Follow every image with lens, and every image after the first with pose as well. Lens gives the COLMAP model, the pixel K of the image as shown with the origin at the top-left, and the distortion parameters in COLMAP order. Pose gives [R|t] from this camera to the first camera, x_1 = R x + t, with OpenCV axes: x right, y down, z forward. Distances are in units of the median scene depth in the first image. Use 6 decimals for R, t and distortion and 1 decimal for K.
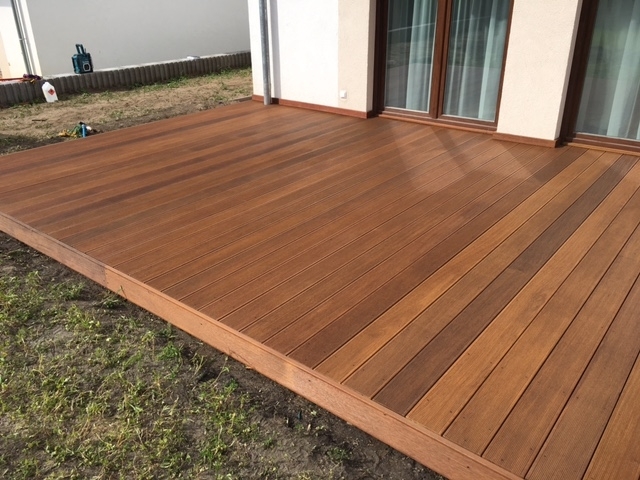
lens RADIAL K [[543.3, 0, 317.8], [0, 543.3, 240.2], [0, 0, 1]] dist [0.078772, -0.105450]
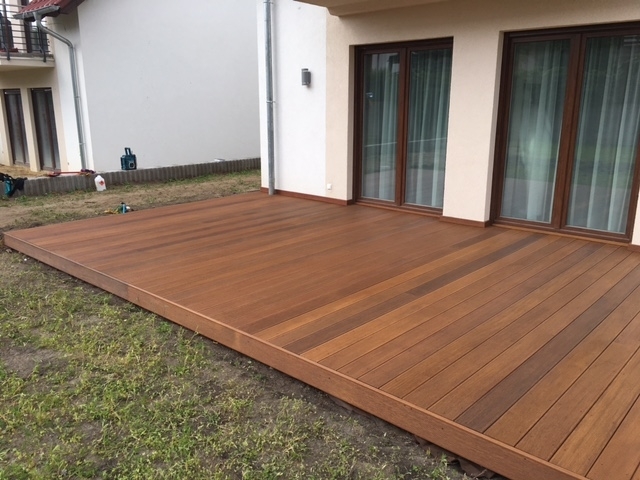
lens RADIAL K [[543.3, 0, 317.8], [0, 543.3, 240.2], [0, 0, 1]] dist [0.078772, -0.105450]
pose [[0.998160, 0.025508, -0.055016, 0.108023], [-0.035500, 0.981316, -0.189100, 0.106914], [0.049165, 0.190705, 0.980415, -0.239077]]
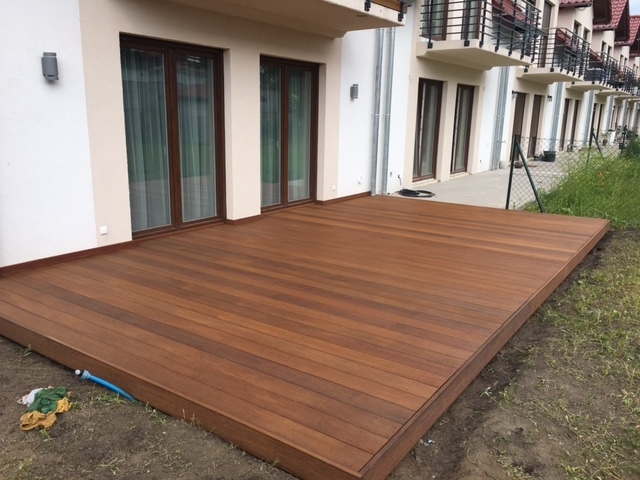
lens RADIAL K [[543.3, 0, 317.8], [0, 543.3, 240.2], [0, 0, 1]] dist [0.078772, -0.105450]
pose [[-0.072353, -0.218407, 0.973172, -0.969631], [0.406672, 0.884476, 0.228736, -0.367578], [-0.910705, 0.412312, 0.024825, 0.792888]]
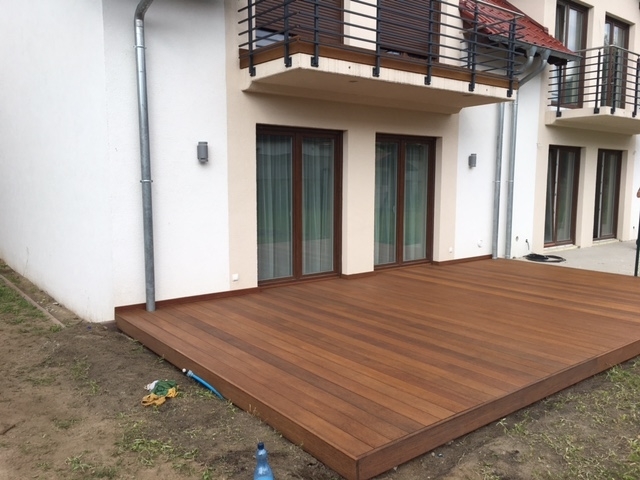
lens RADIAL K [[543.3, 0, 317.8], [0, 543.3, 240.2], [0, 0, 1]] dist [0.078772, -0.105450]
pose [[0.220992, -0.099906, 0.970145, -1.117246], [0.409098, 0.912490, 0.000779, -0.313977], [-0.885325, 0.396712, 0.242524, 0.664581]]
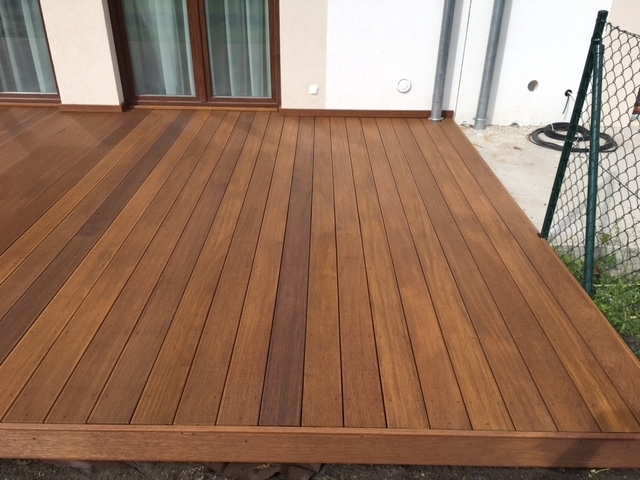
lens RADIAL K [[543.3, 0, 317.8], [0, 543.3, 240.2], [0, 0, 1]] dist [0.078772, -0.105450]
pose [[0.784678, -0.272199, 0.556945, 0.073732], [0.244704, 0.961487, 0.125151, 0.022303], [-0.569561, 0.038084, 0.821066, -0.044256]]
